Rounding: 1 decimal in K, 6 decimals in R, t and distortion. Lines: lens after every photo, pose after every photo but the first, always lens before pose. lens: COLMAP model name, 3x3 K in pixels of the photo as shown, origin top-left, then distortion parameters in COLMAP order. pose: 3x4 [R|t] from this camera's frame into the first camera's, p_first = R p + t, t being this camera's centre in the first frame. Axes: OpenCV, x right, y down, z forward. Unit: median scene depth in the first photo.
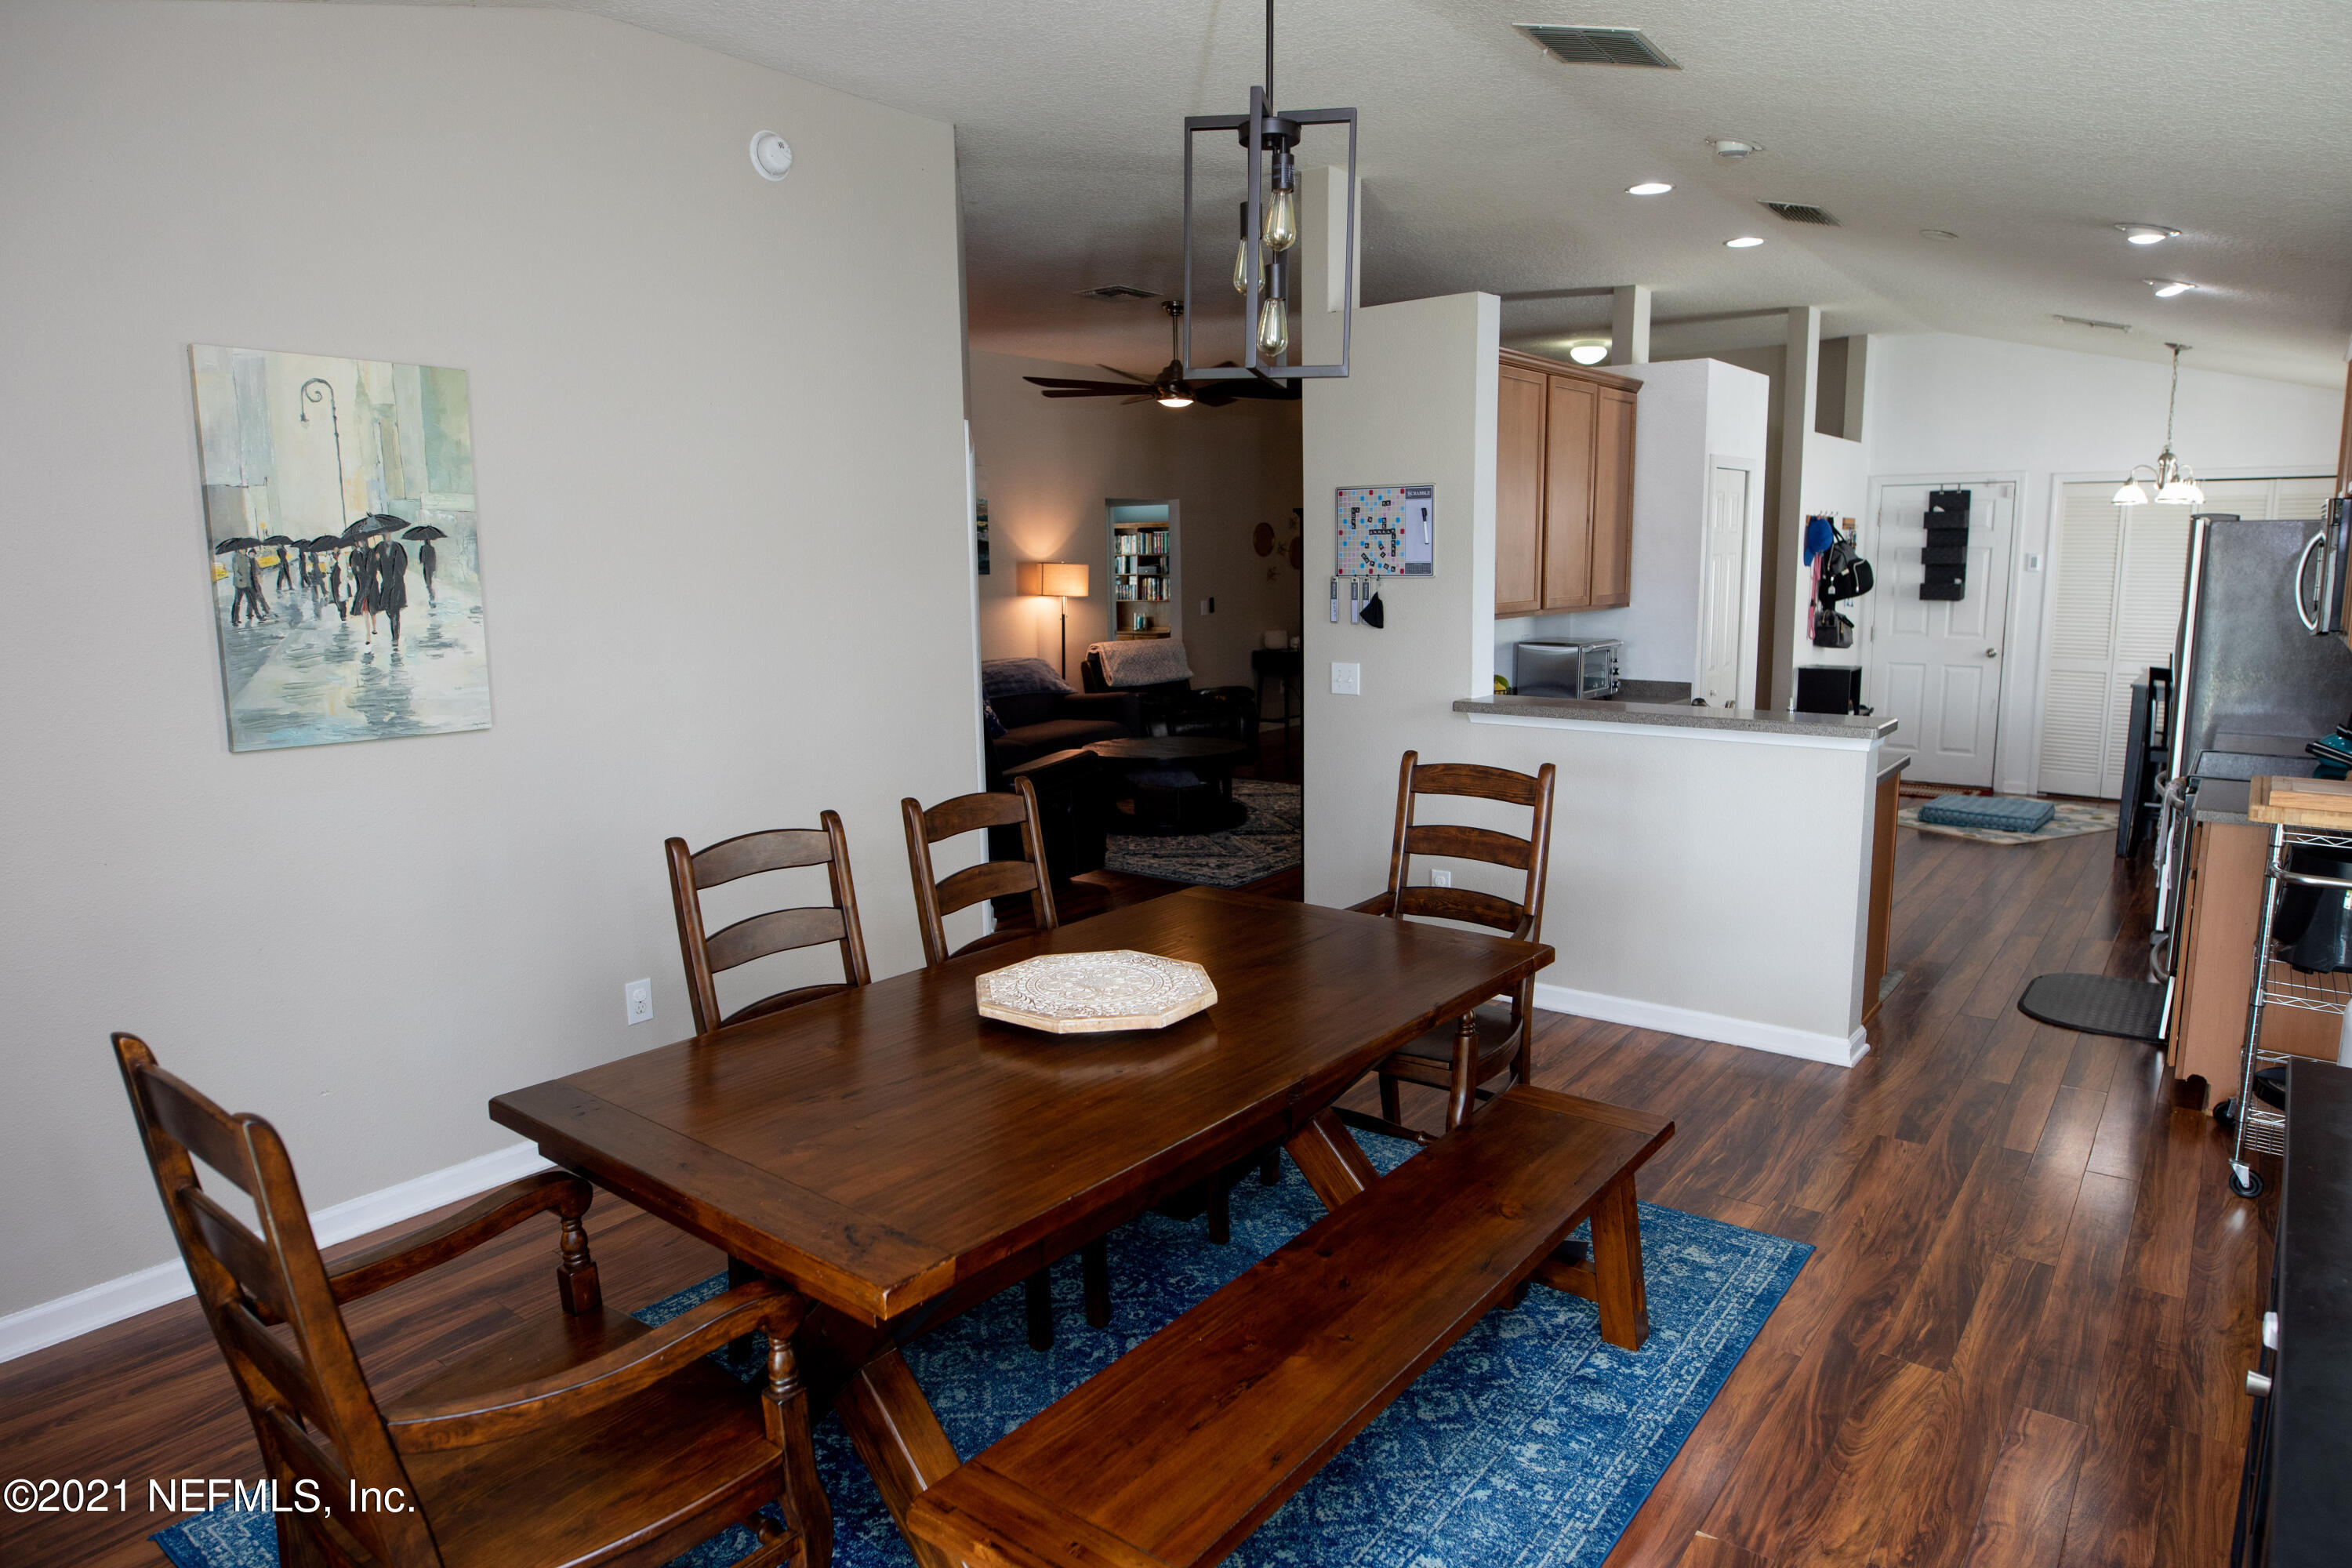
lens RADIAL K [[1575.1, 0, 1176.0], [0, 1575.1, 784.0], [0, 0, 1]] dist [0.019120, -0.000198]
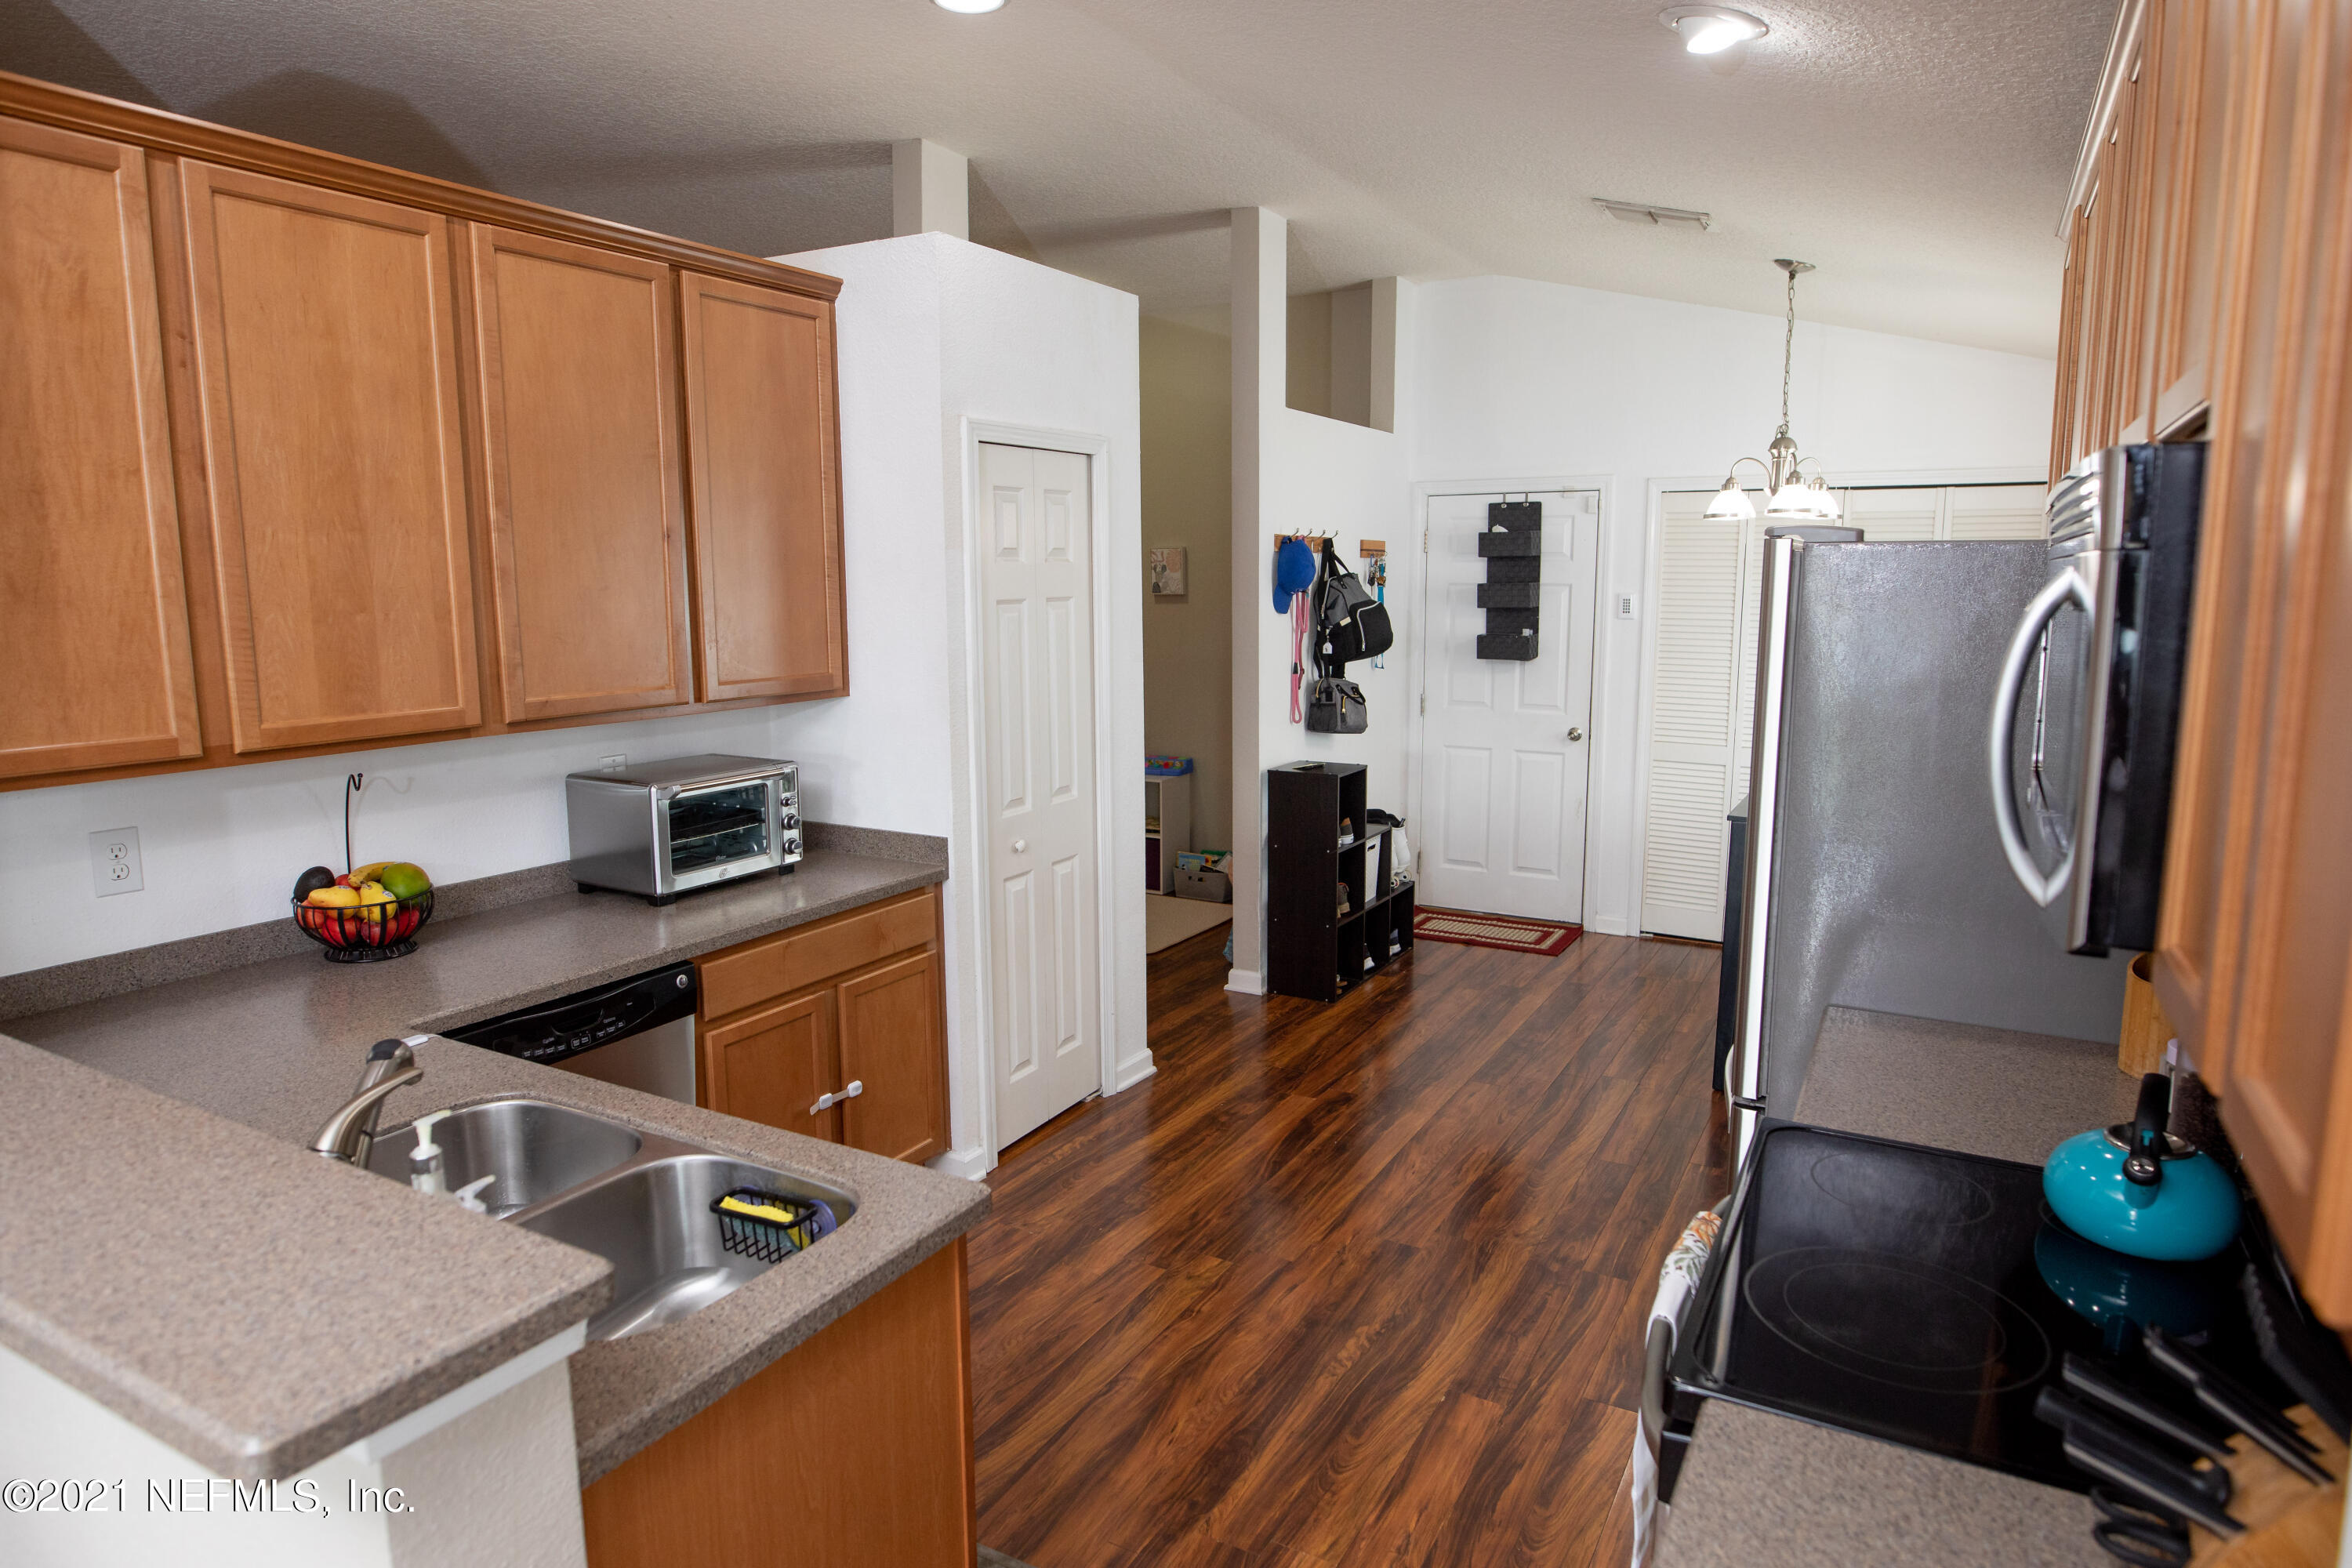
lens RADIAL K [[1390.3, 0, 1176.0], [0, 1390.3, 784.0], [0, 0, 1]] dist [-0.013668, -0.004471]
pose [[0.995495, -0.013651, 0.093830, 0.283774], [0.013542, 0.999907, 0.001795, -0.064947], [-0.093846, -0.000517, 0.995587, 0.408226]]
